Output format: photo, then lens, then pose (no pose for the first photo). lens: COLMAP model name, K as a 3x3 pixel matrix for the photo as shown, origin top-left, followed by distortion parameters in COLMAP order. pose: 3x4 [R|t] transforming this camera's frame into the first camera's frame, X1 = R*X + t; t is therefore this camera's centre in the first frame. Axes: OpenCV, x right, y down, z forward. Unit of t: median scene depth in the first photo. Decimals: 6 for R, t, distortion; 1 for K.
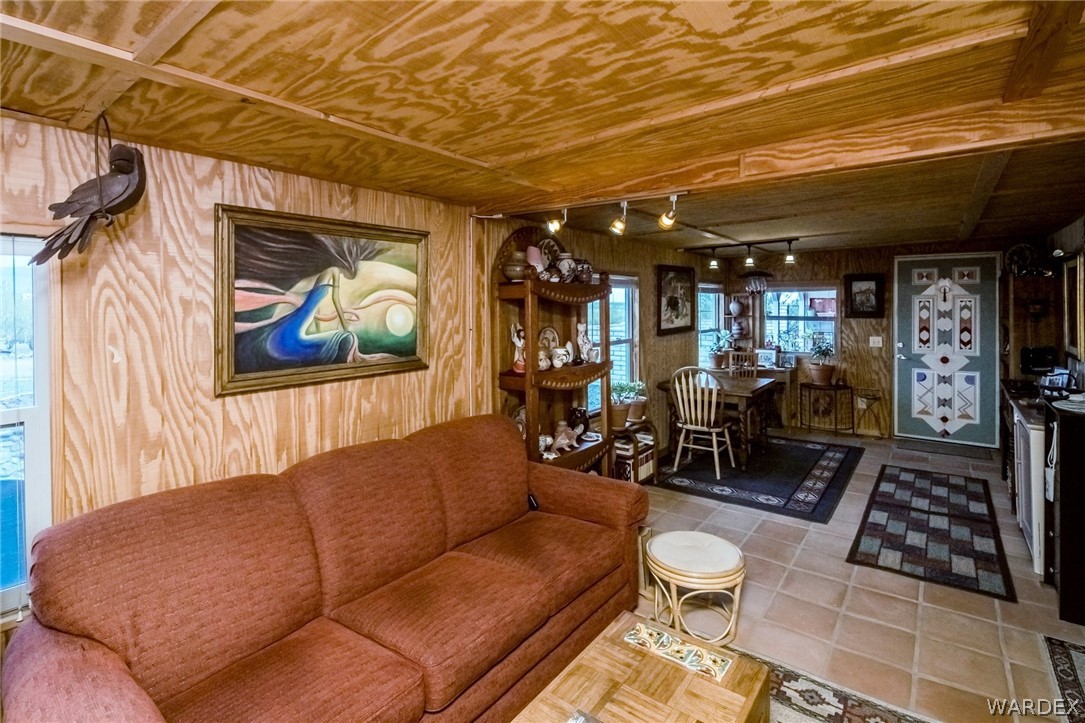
lens RADIAL K [[522.4, 0, 543.5], [0, 522.4, 309.9], [0, 0, 1]] dist [0.007327, -0.005366]
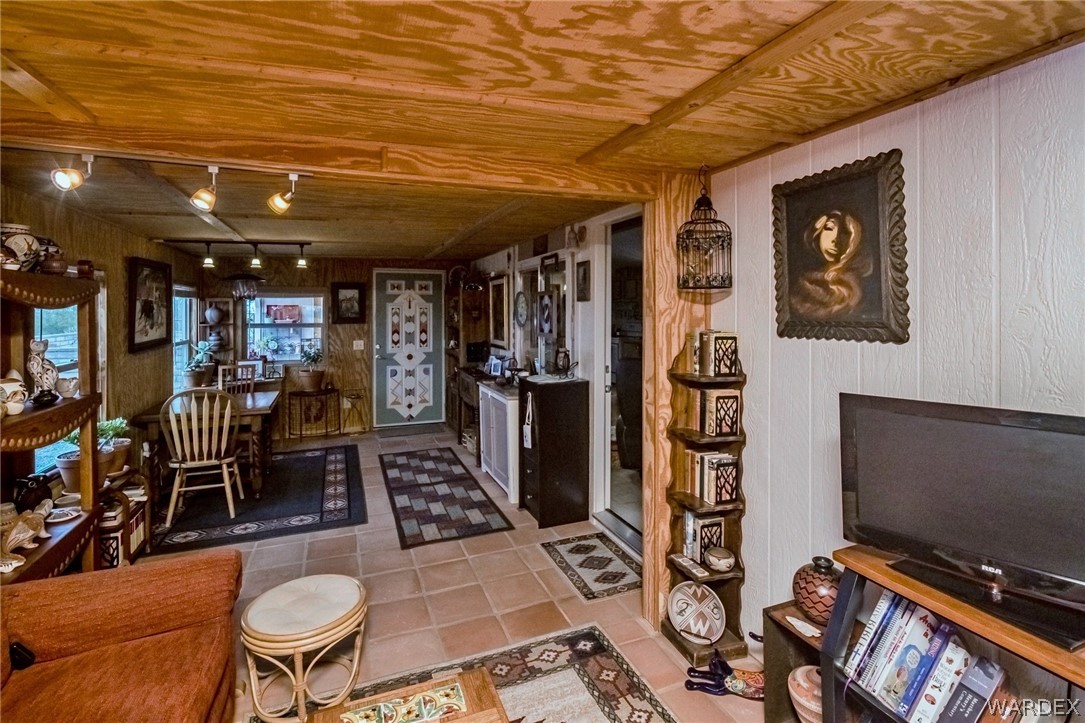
lens RADIAL K [[522.4, 0, 548.9], [0, 522.4, 310.4], [0, 0, 1]] dist [0.007327, -0.005366]
pose [[0.516251, 0.001751, 0.856436, -0.145401], [0.010641, 0.999908, -0.008459, 0.002727], [-0.856372, 0.013480, 0.516184, 0.144445]]
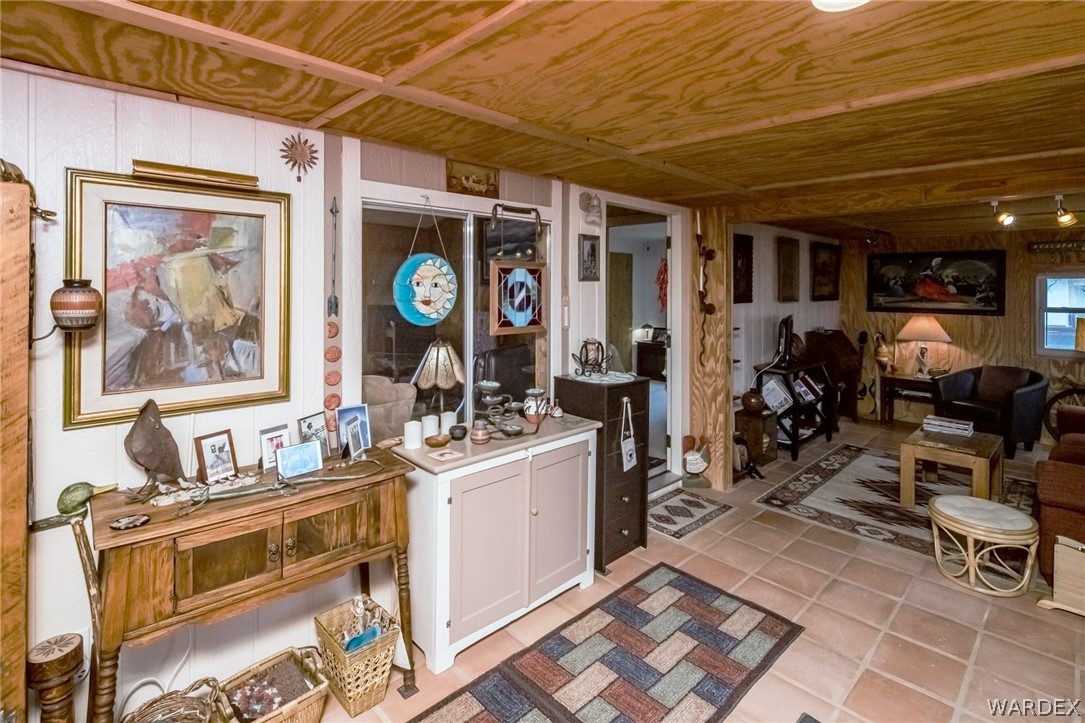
lens RADIAL K [[522.4, 0, 542.0], [0, 522.4, 289.0], [0, 0, 1]] dist [0.007327, -0.005366]
pose [[-0.986759, -0.003436, 0.162159, 0.655907], [-0.001358, 0.999916, 0.012927, -0.019672], [-0.162190, 0.012535, -0.986680, 1.425845]]
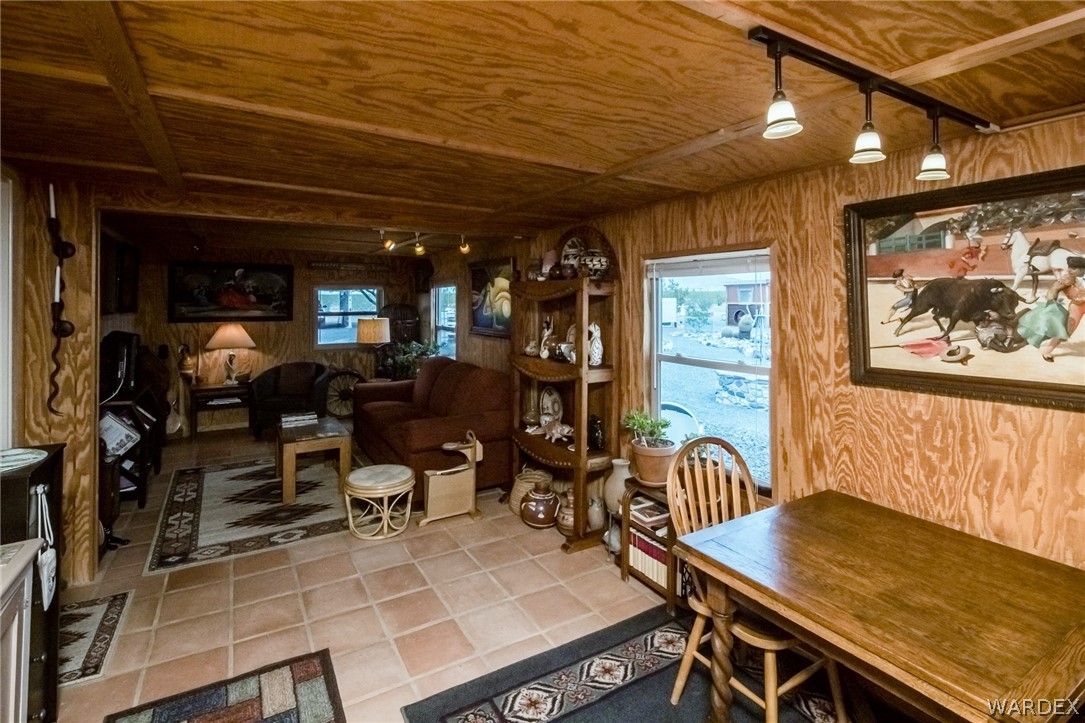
lens RADIAL K [[522.4, 0, 549.0], [0, 522.4, 291.8], [0, 0, 1]] dist [0.007327, -0.005366]
pose [[-0.371818, -0.011345, -0.928236, 0.909841], [-0.010668, 0.999912, -0.007948, -0.018704], [0.928244, 0.006947, -0.371906, 1.231284]]
